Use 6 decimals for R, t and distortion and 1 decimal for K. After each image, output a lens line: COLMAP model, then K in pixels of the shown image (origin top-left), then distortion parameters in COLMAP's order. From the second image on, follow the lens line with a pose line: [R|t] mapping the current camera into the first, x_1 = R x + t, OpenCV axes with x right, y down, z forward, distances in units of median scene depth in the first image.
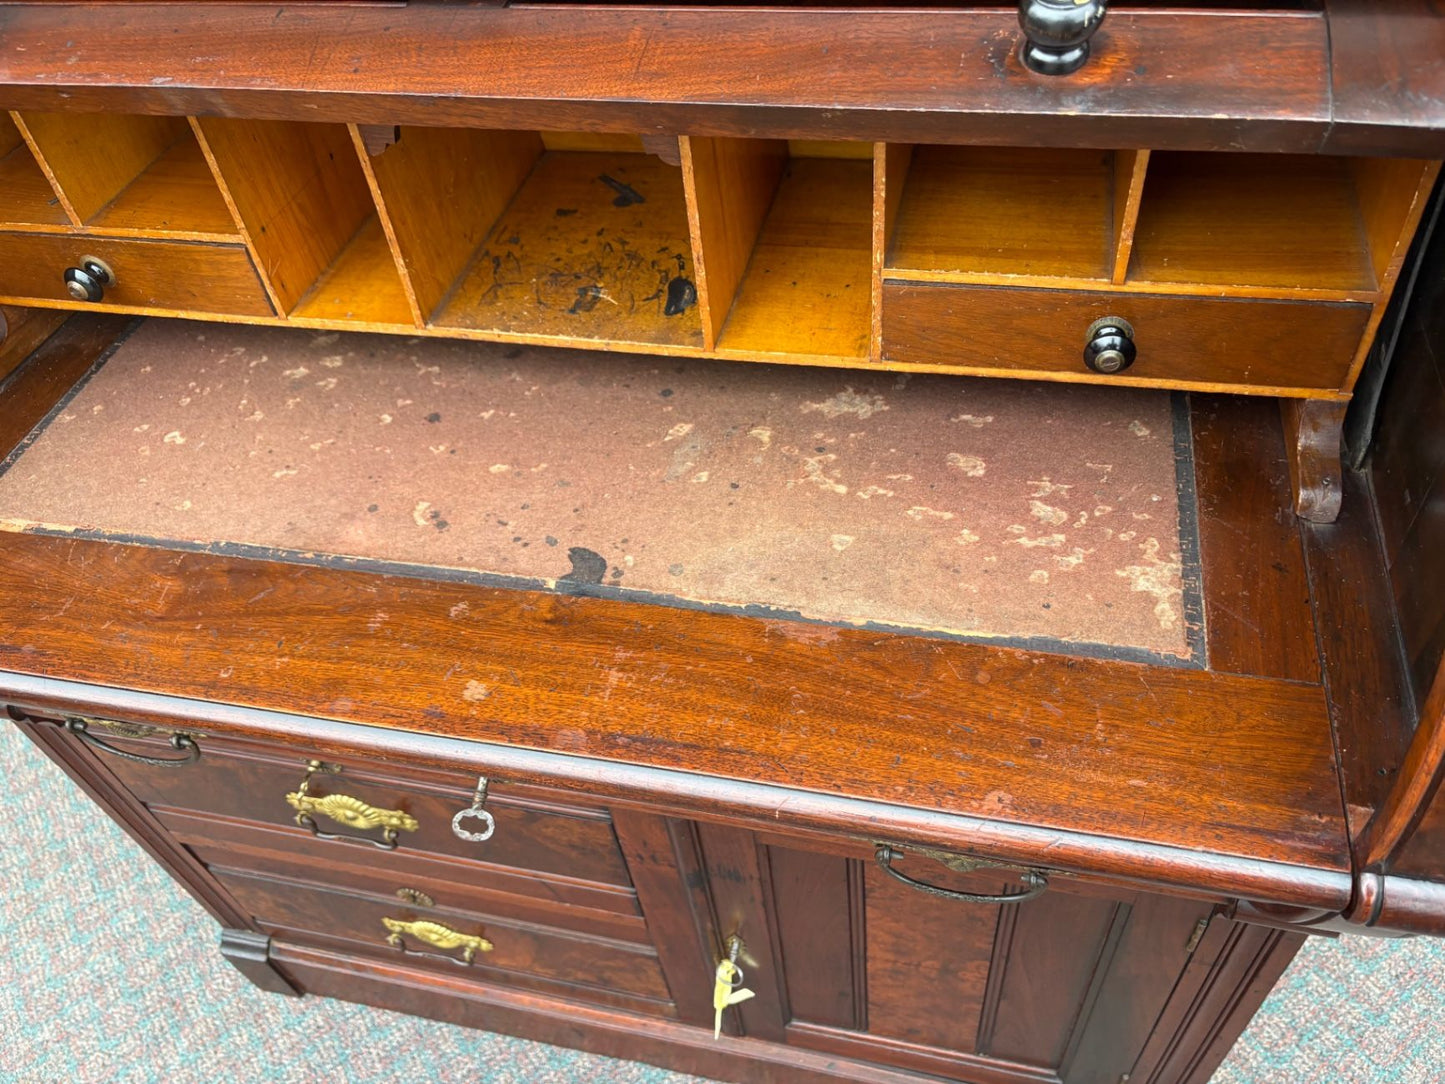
lens RADIAL K [[1102.1, 0, 726.3], [0, 1102.1, 547.9], [0, 0, 1]] dist [0.048453, -0.055506]
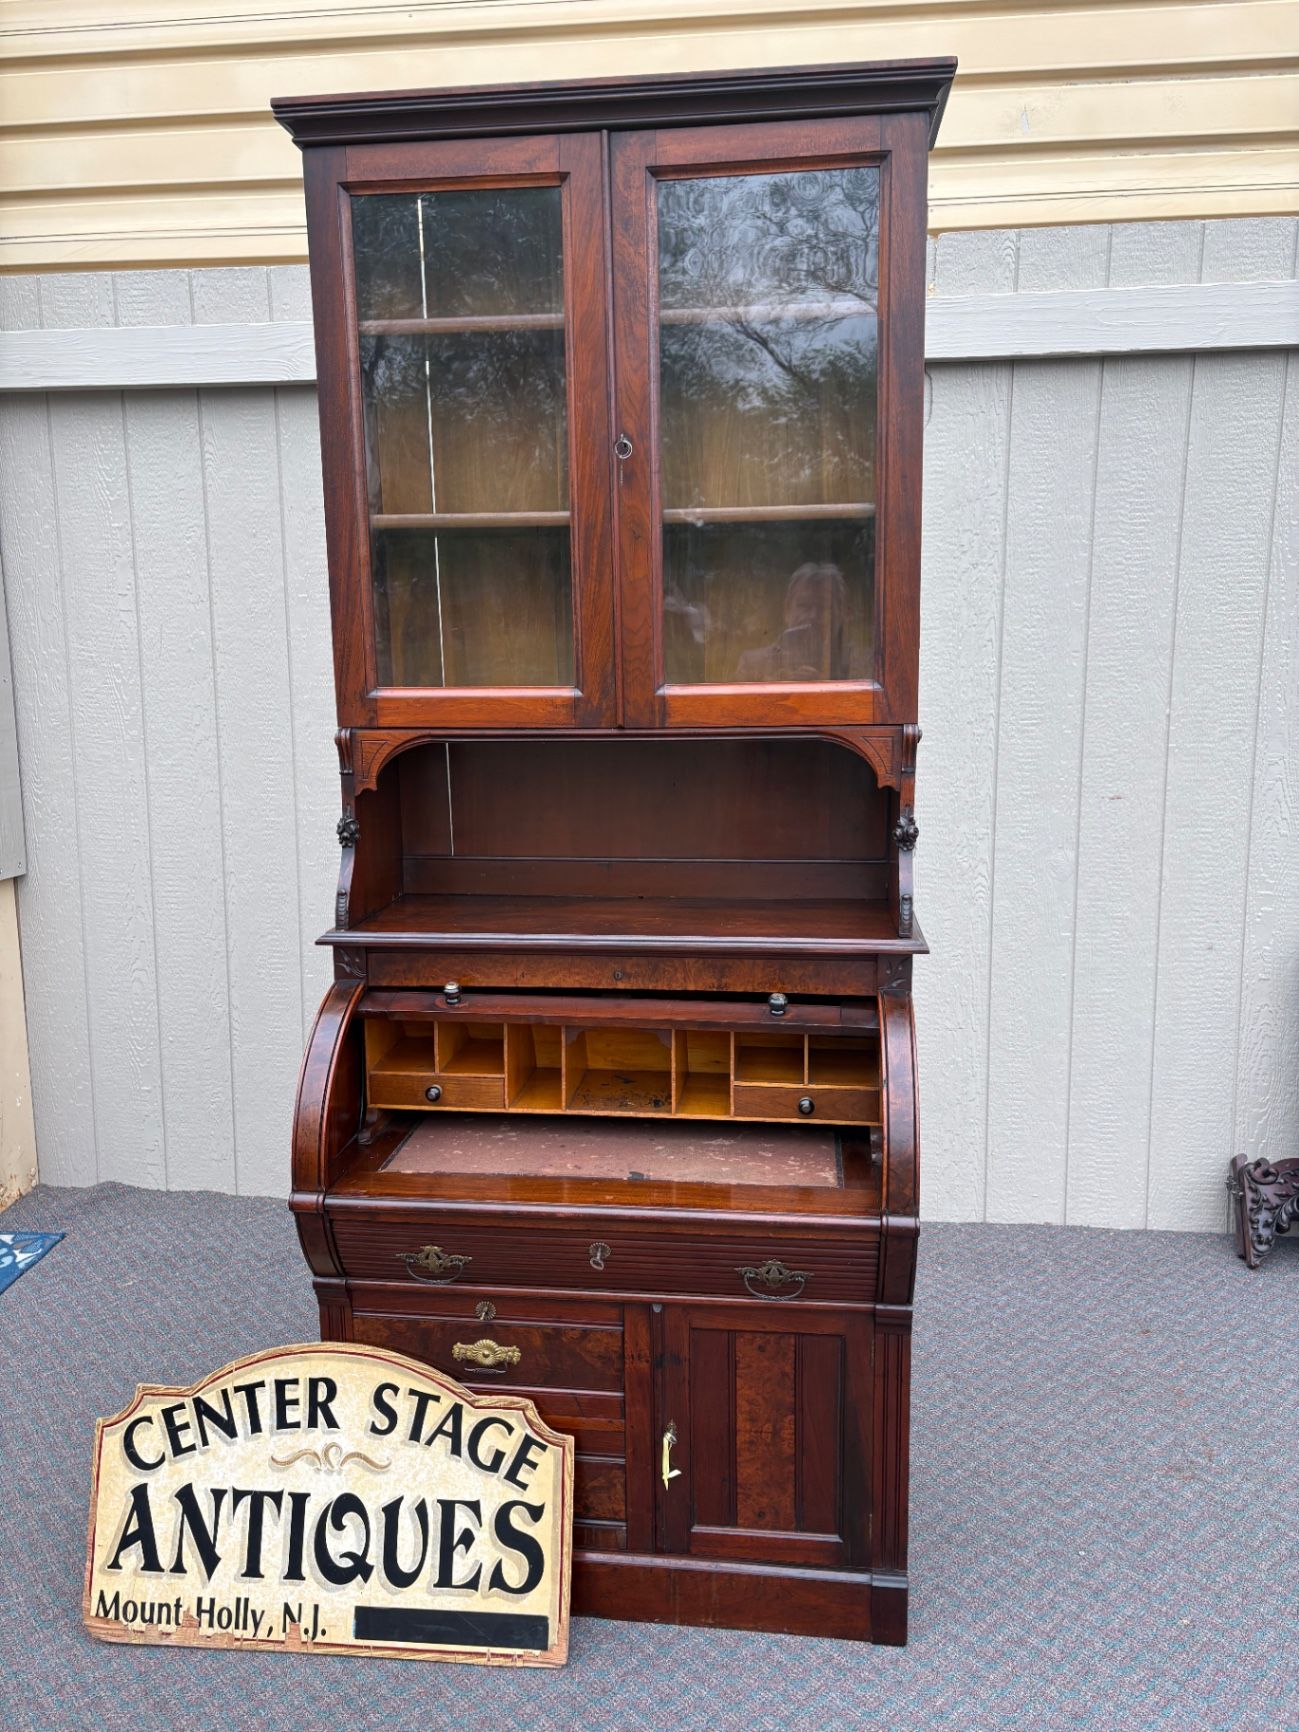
lens RADIAL K [[1321.0, 0, 648.7], [0, 1321.0, 848.3], [0, 0, 1]] dist [0.048453, -0.055506]
pose [[0.990711, 0.067923, 0.117807, -0.522764], [0.021069, 0.779192, -0.626431, 1.409270], [-0.134344, 0.623094, 0.770523, -2.028162]]
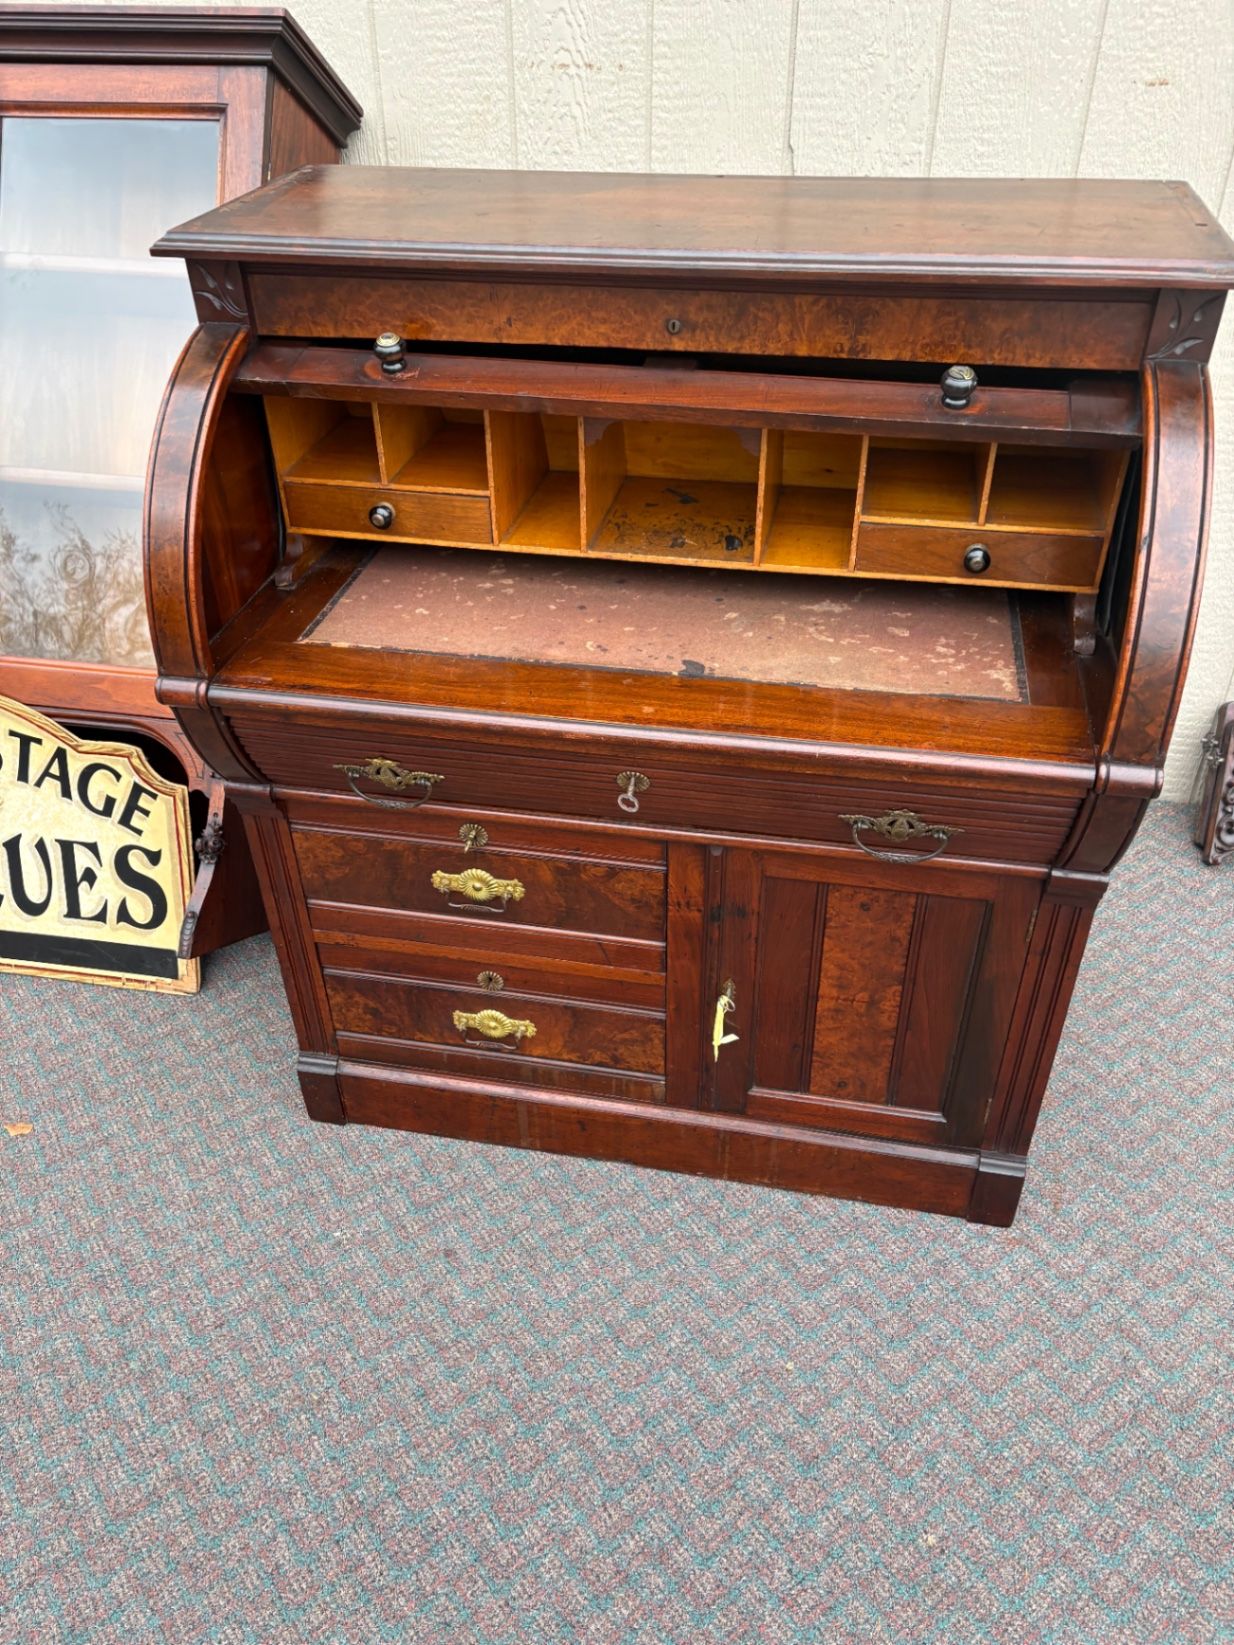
lens RADIAL K [[1254.6, 0, 619.2], [0, 1254.6, 831.8], [0, 0, 1]] dist [0.048453, -0.055506]
pose [[0.996380, 0.047290, 0.070644, -0.358094], [-0.033317, 0.981742, -0.187278, 0.630670], [-0.078210, 0.184246, 0.979763, -0.893786]]
